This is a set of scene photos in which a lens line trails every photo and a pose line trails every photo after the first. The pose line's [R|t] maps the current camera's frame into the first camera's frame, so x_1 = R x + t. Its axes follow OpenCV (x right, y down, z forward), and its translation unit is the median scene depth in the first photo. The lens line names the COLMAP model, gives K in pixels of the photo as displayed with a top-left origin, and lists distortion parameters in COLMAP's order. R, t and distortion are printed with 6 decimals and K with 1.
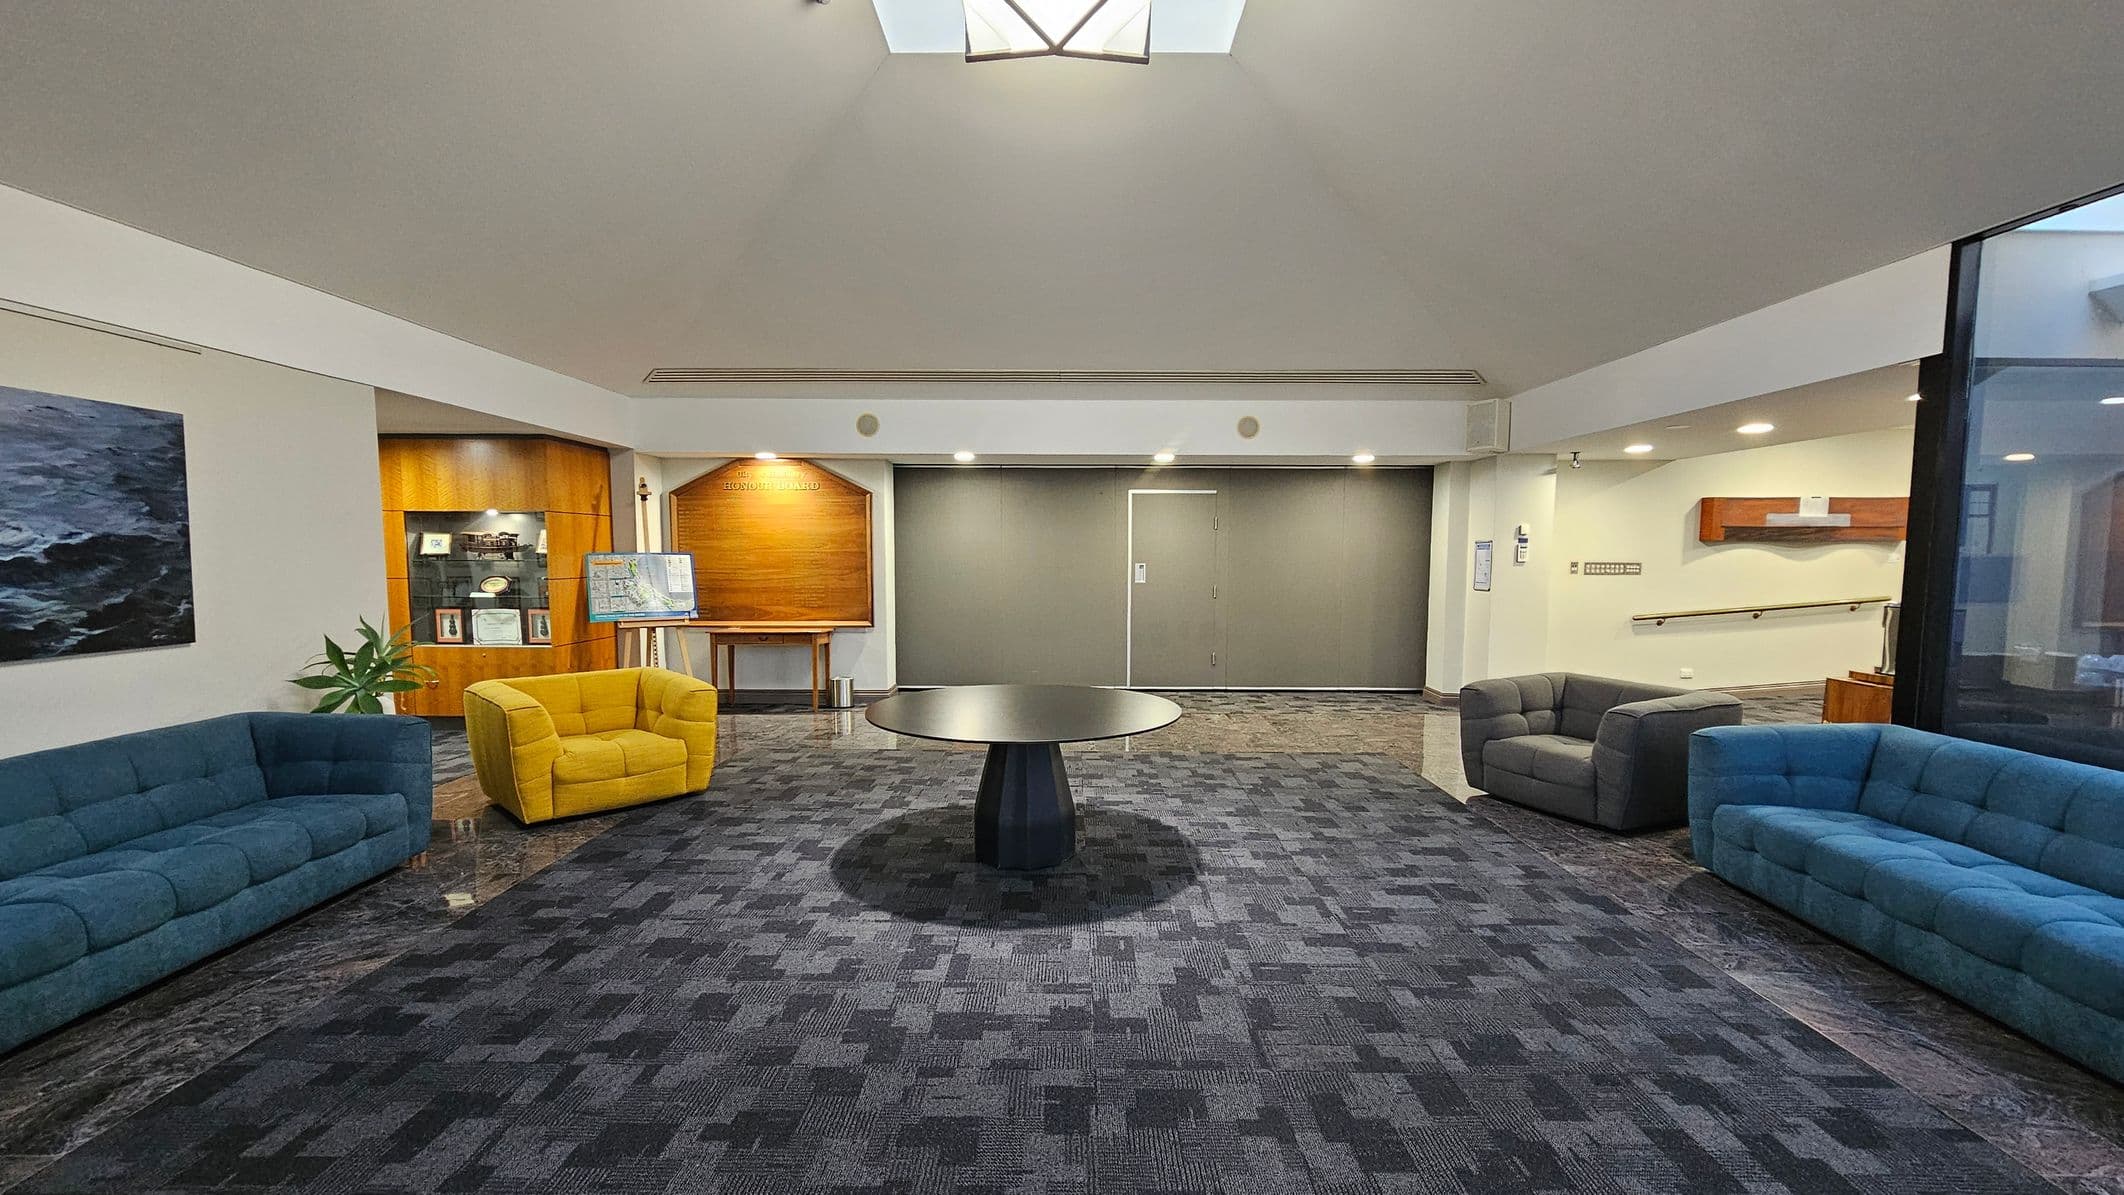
lens RADIAL K [[870.6, 0, 1060.6], [0, 870.6, 624.6], [0, 0, 1]] dist [-0.001708, 0.000165]
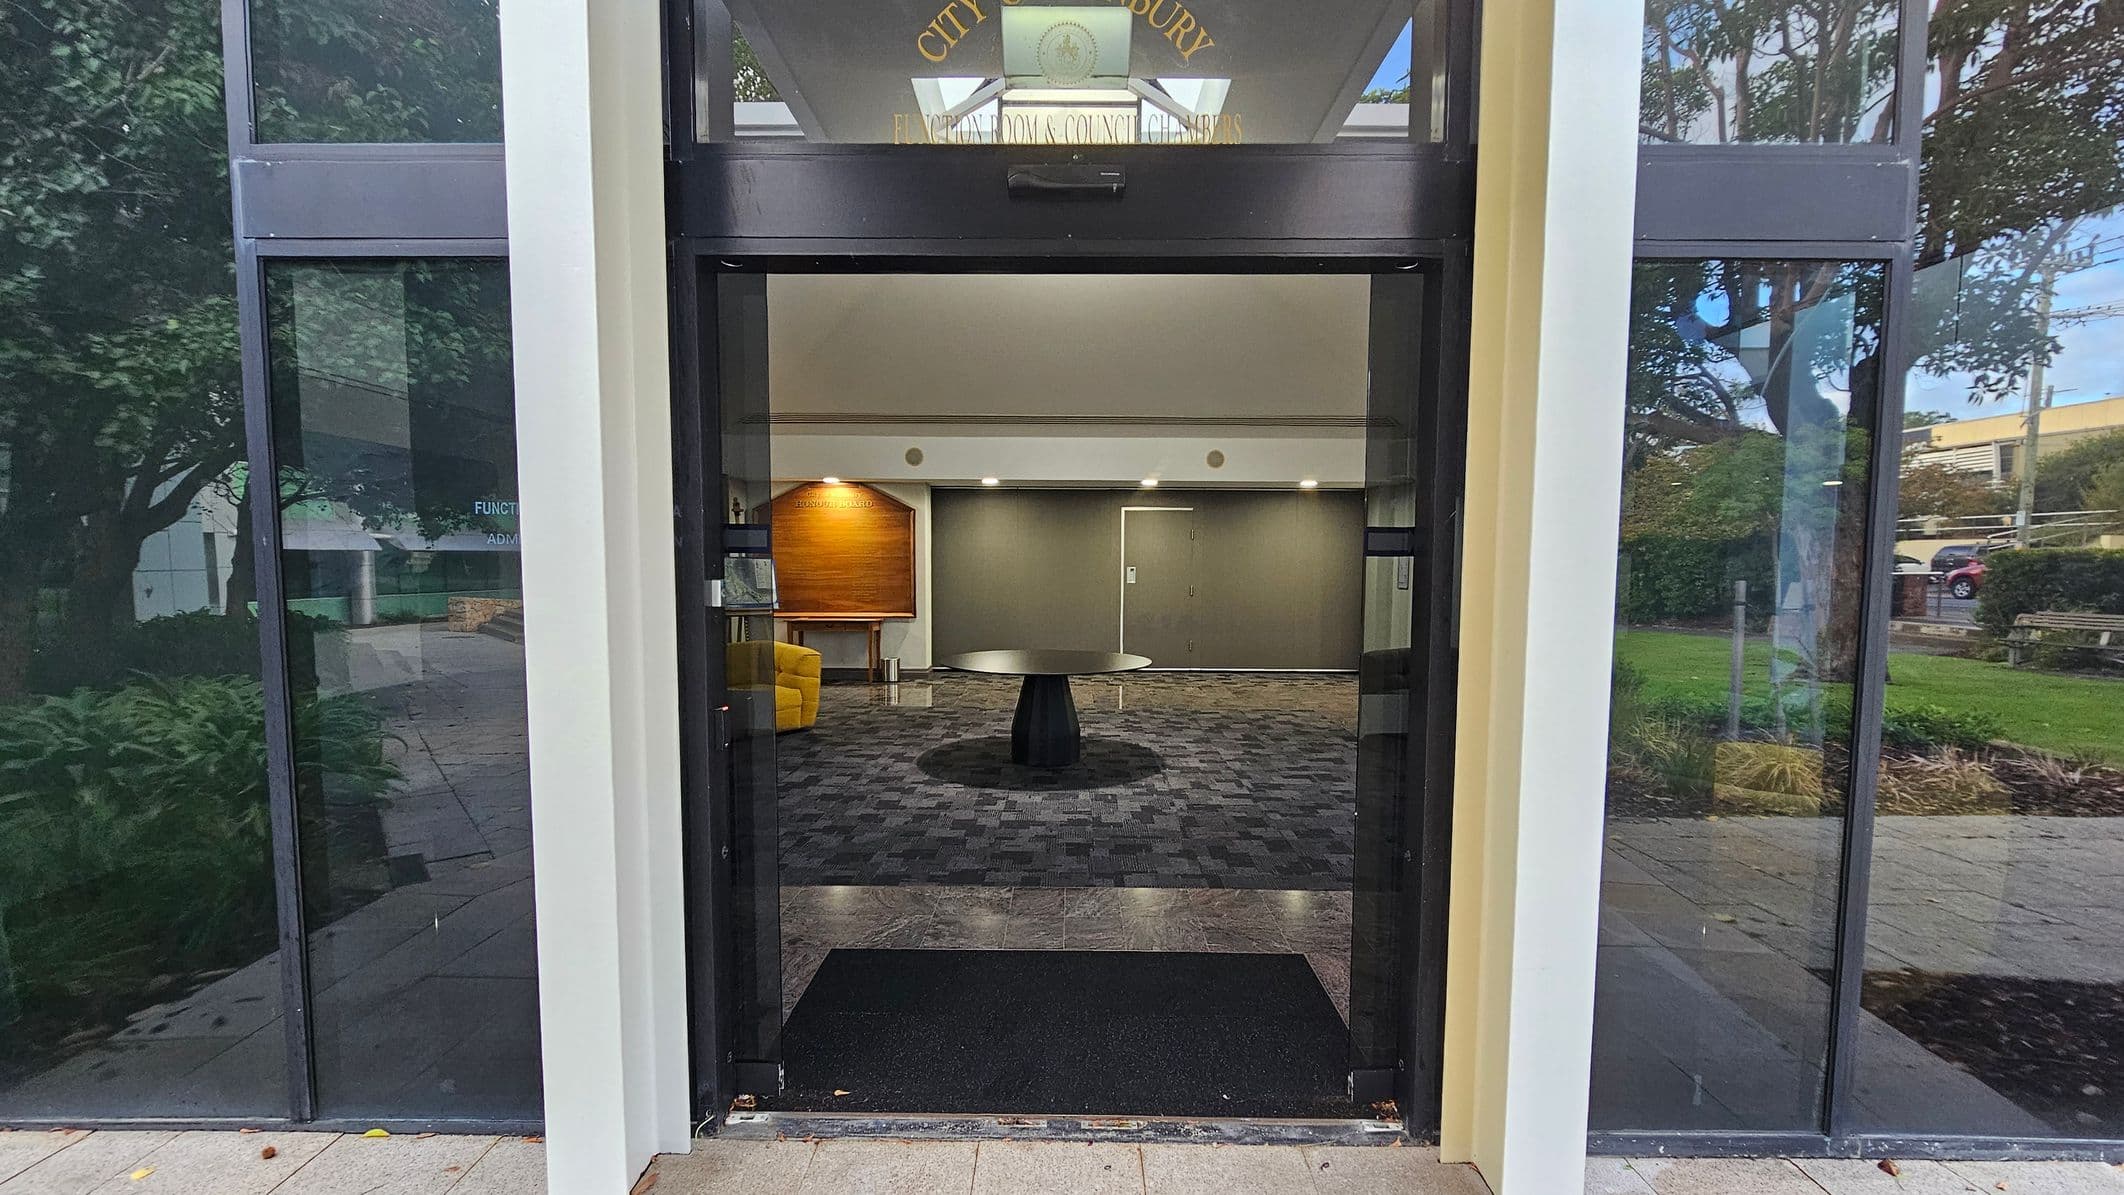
lens RADIAL K [[870.6, 0, 1060.6], [0, 870.6, 624.6], [0, 0, 1]] dist [-0.001708, 0.000165]
pose [[0.999997, 0.002487, 0.000405, -0.017322], [-0.002482, 0.999947, -0.010014, 0.048955], [-0.000430, 0.010013, 0.999950, -0.482269]]
